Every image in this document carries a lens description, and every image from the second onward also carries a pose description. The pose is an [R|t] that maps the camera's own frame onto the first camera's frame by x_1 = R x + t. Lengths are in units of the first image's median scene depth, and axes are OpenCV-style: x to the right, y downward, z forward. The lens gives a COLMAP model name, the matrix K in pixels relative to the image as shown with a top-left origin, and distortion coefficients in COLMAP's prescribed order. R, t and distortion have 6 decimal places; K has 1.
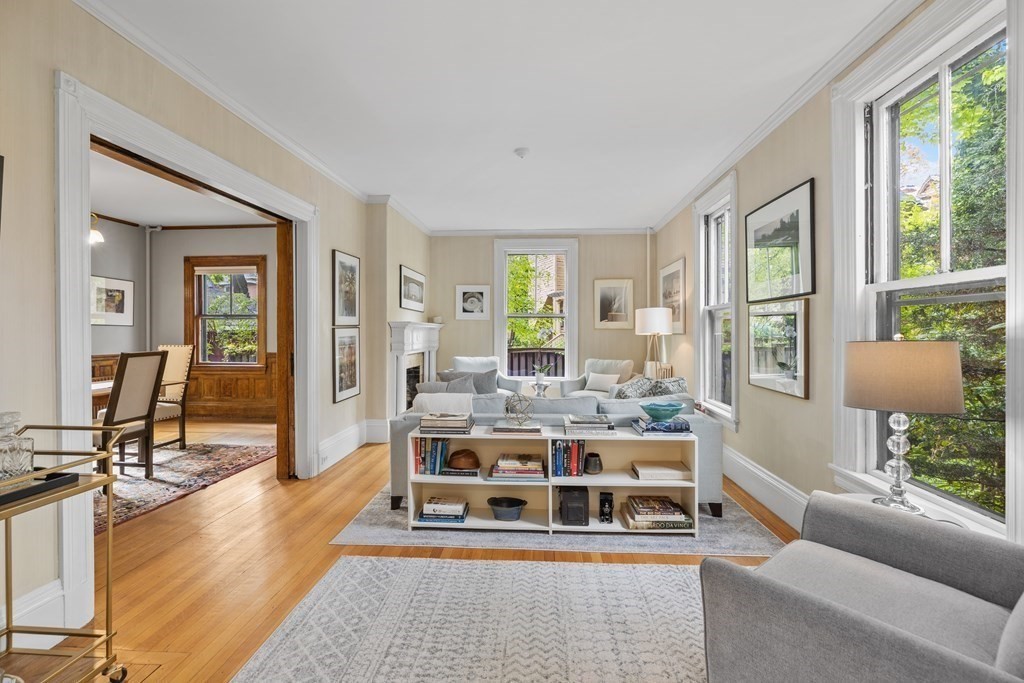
lens RADIAL K [[458.4, 0, 512.2], [0, 458.4, 337.0], [0, 0, 1]] dist [-0.013614, 0.000172]
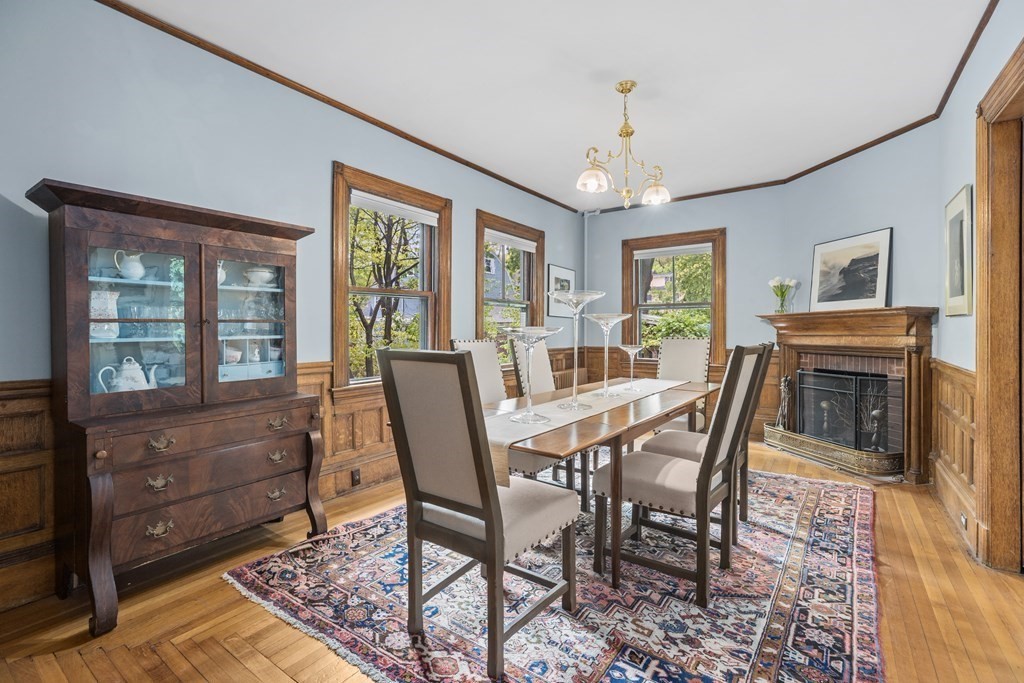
lens RADIAL K [[458.4, 0, 509.6], [0, 458.4, 336.3], [0, 0, 1]] dist [-0.013614, 0.000172]
pose [[0.854678, 0.004298, -0.519141, -0.446490], [-0.003598, 0.999991, 0.002354, 0.011128], [0.519146, -0.000144, 0.854685, 0.114585]]
